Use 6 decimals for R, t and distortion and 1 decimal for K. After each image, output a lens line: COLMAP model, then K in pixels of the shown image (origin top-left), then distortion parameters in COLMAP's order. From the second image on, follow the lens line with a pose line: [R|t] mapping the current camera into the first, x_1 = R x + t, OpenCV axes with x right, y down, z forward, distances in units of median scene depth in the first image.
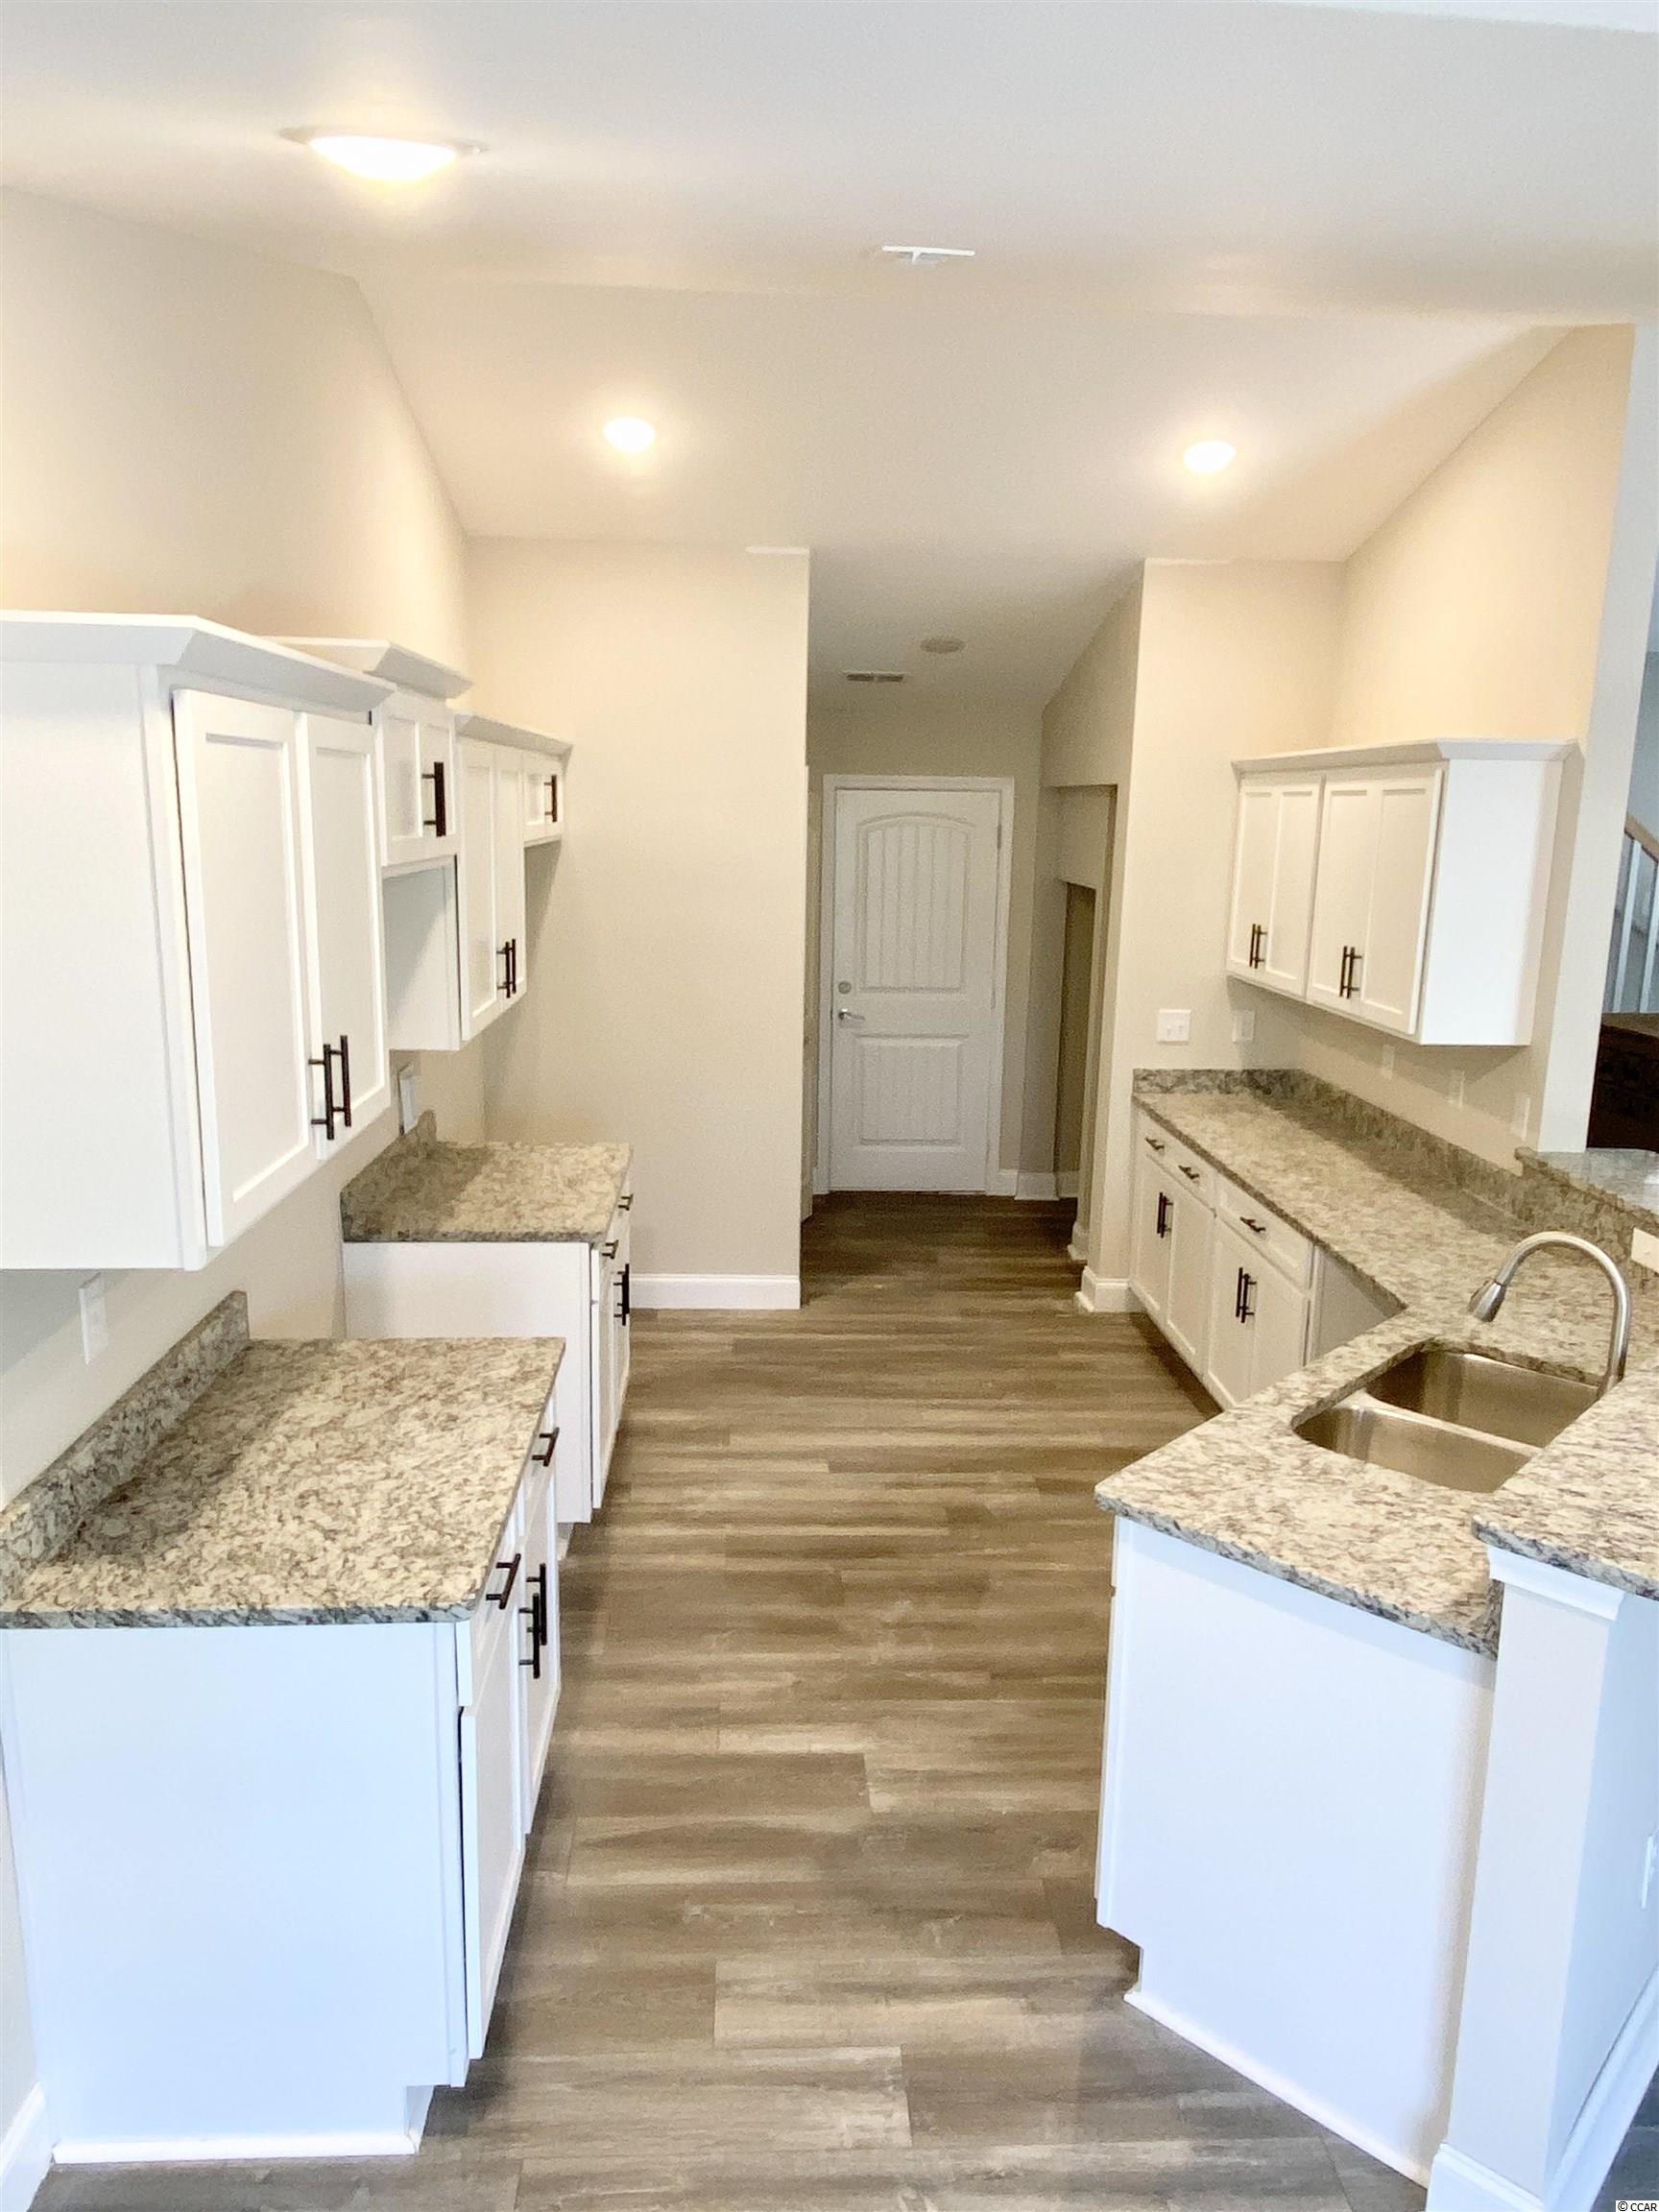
lens RADIAL K [[1476.4, 0, 829.5], [0, 1476.4, 1106.0], [0, 0, 1]] dist [0.008883, -0.025413]
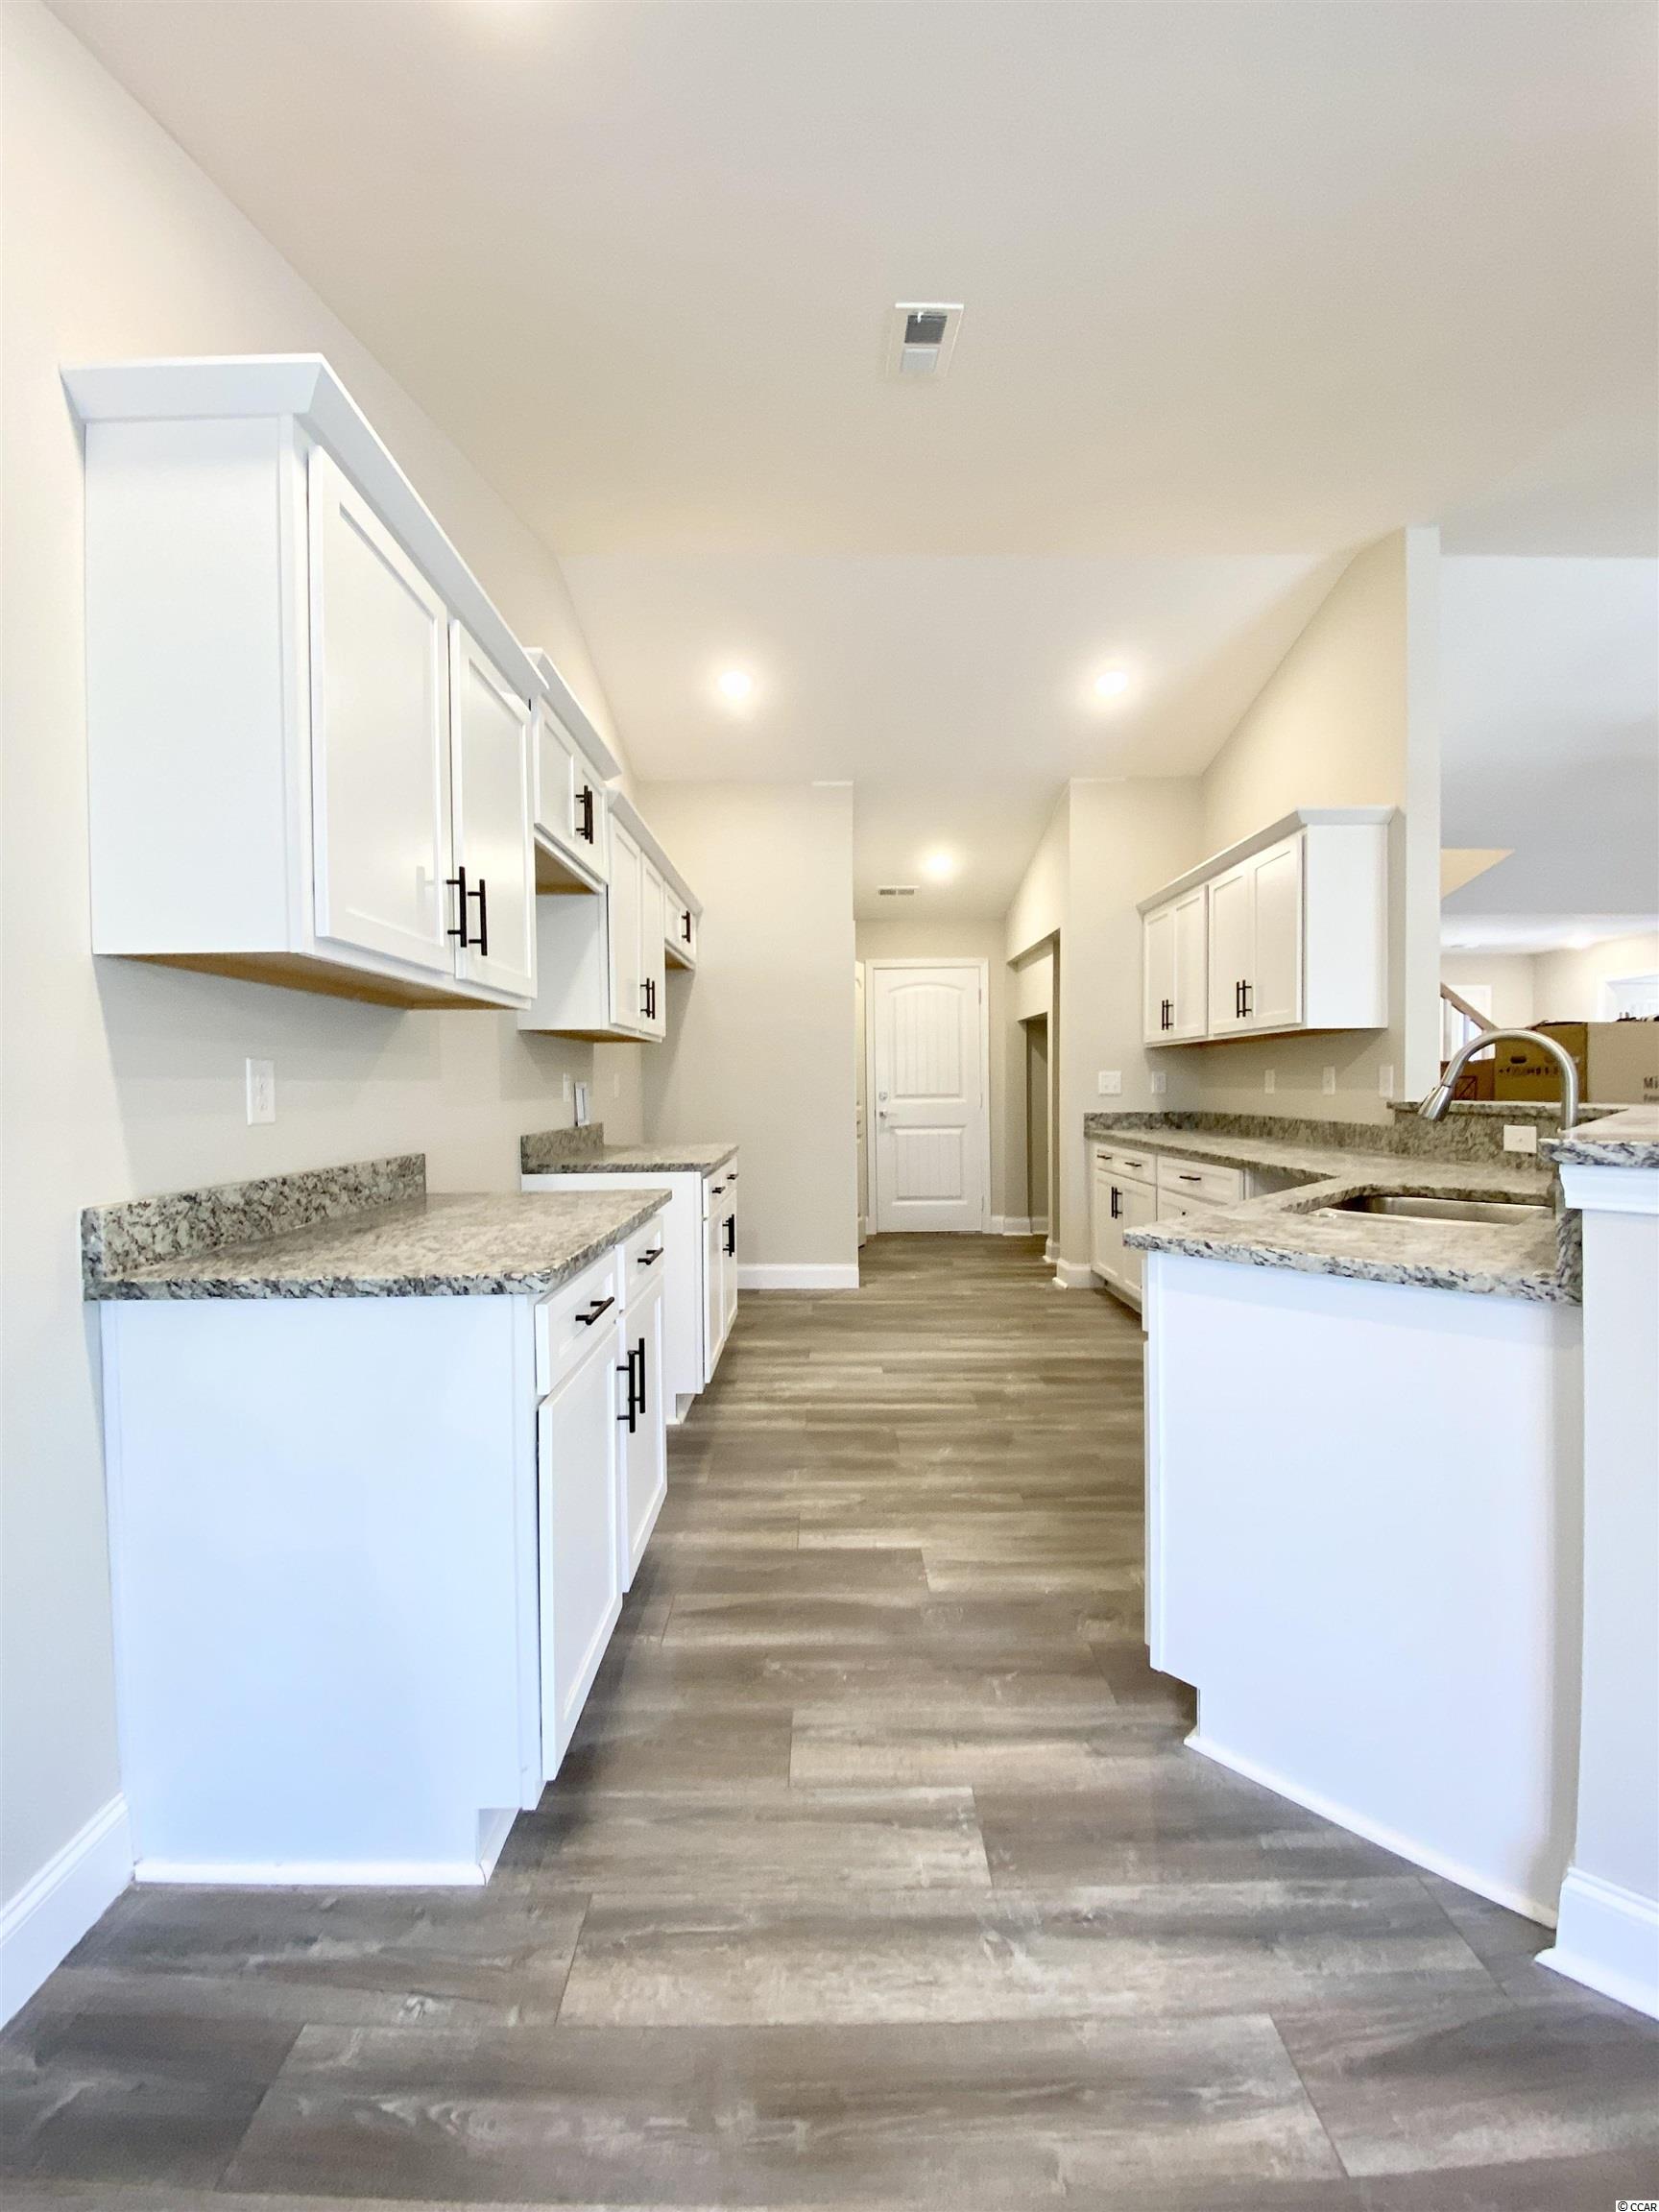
lens RADIAL K [[885.8, 0, 829.5], [0, 885.8, 1106.0], [0, 0, 1]] dist [-0.001442, -0.011529]
pose [[0.998442, -0.029010, -0.047661, -0.006680], [0.020429, 0.984965, -0.171541, 0.247720], [0.051921, 0.170301, 0.984023, 0.282457]]
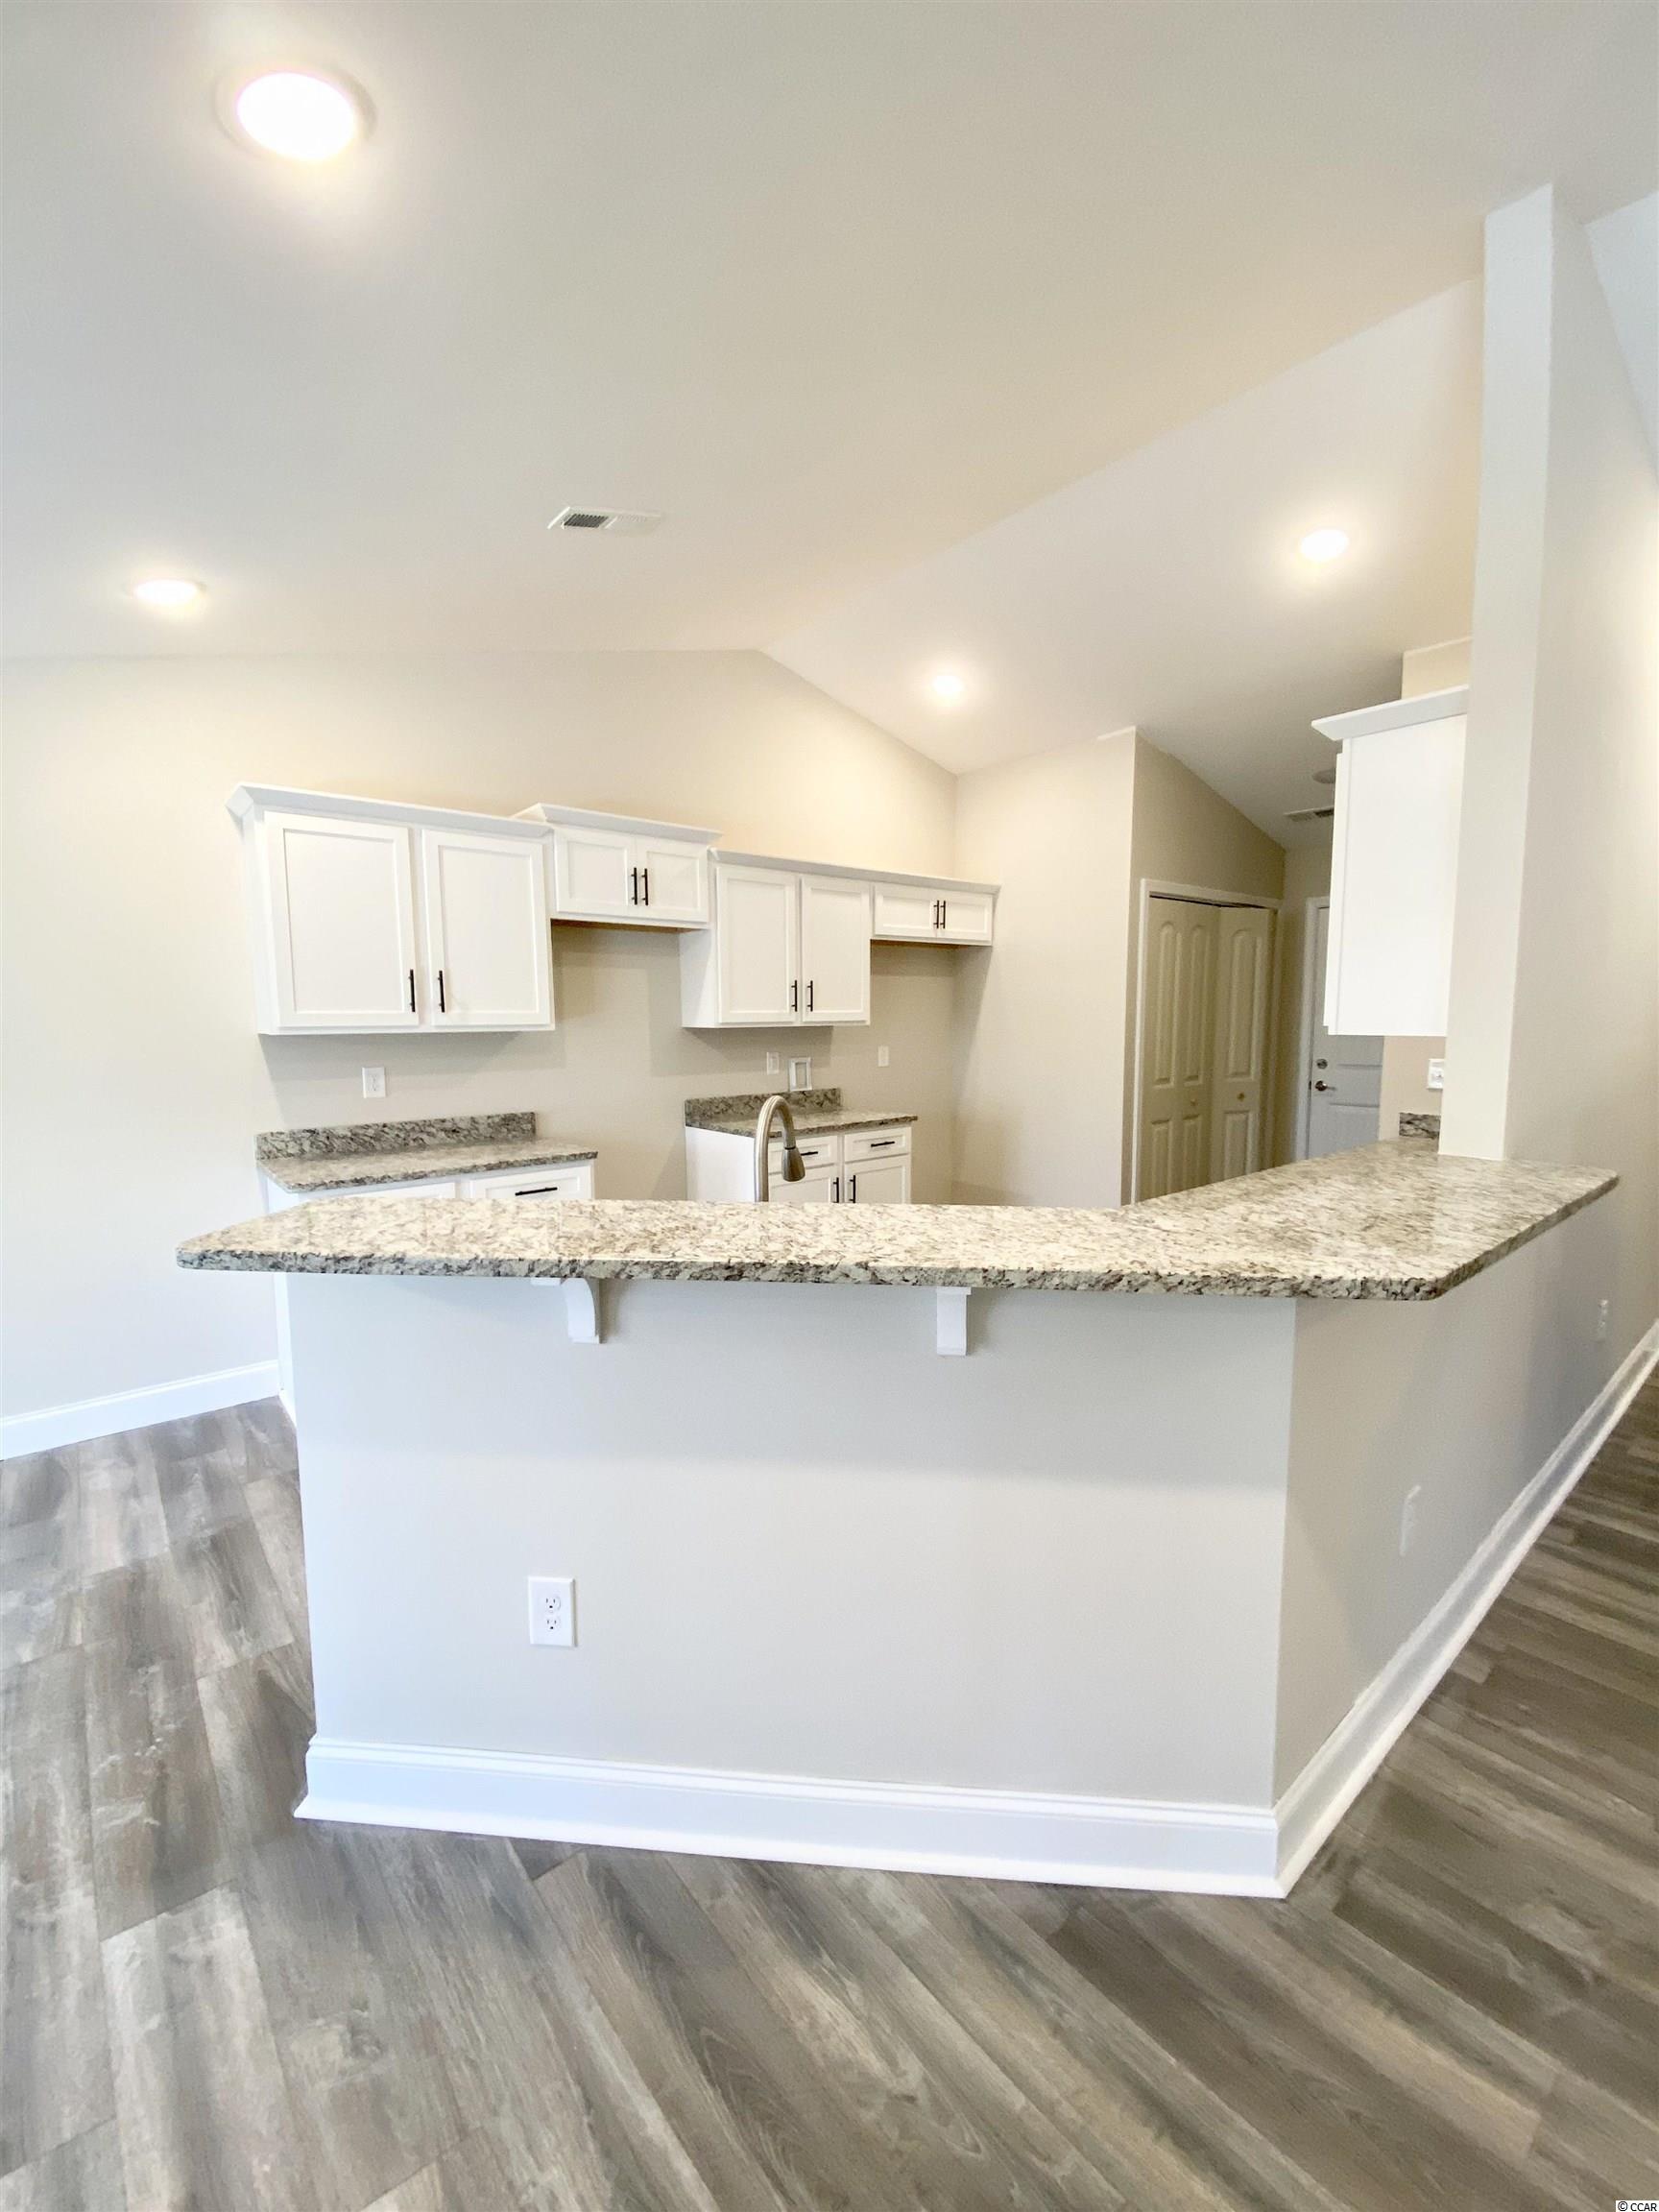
lens RADIAL K [[885.8, 0, 829.5], [0, 885.8, 1106.0], [0, 0, 1]] dist [-0.001442, -0.011529]
pose [[0.607450, 0.060818, -0.792026, 1.030635], [-0.136383, 0.990244, -0.028561, 0.100946], [0.782563, 0.125368, 0.609818, 0.609176]]
